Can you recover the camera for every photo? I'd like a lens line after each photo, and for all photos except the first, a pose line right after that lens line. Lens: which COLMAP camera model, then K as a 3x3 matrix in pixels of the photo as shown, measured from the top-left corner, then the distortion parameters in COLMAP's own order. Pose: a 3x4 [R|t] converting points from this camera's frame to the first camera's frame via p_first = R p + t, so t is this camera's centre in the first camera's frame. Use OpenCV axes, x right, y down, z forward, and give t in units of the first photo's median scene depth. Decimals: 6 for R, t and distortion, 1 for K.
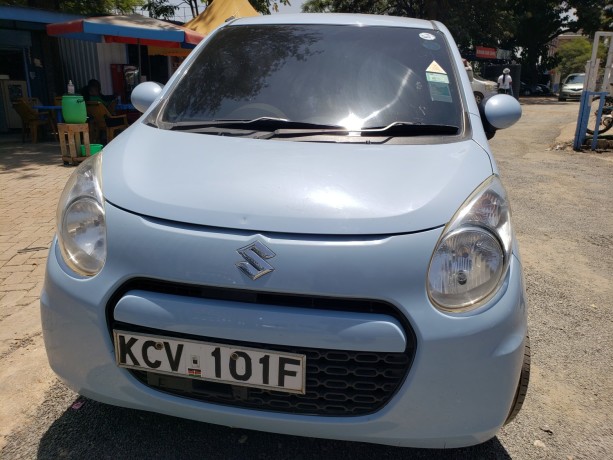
lens RADIAL K [[478.5, 0, 306.8], [0, 478.5, 226.8], [0, 0, 1]] dist [0.008041, 0.000836]
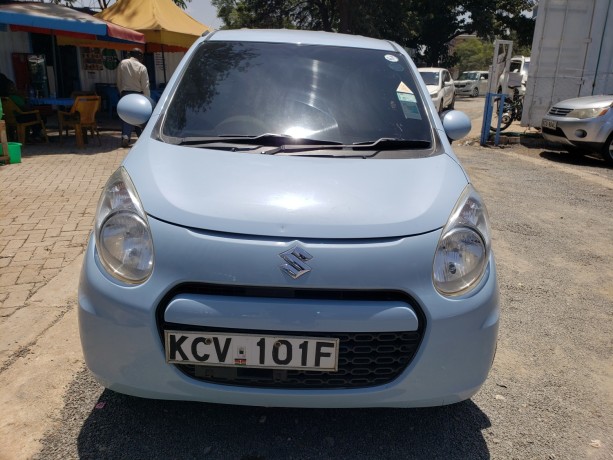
lens RADIAL K [[478.5, 0, 306.9], [0, 478.5, 228.8], [0, 0, 1]] dist [0.008041, 0.000836]
pose [[0.983721, -0.037132, 0.175823, -0.219537], [0.033725, 0.999182, 0.022326, -0.030302], [-0.176509, -0.016033, 0.984169, -0.132106]]
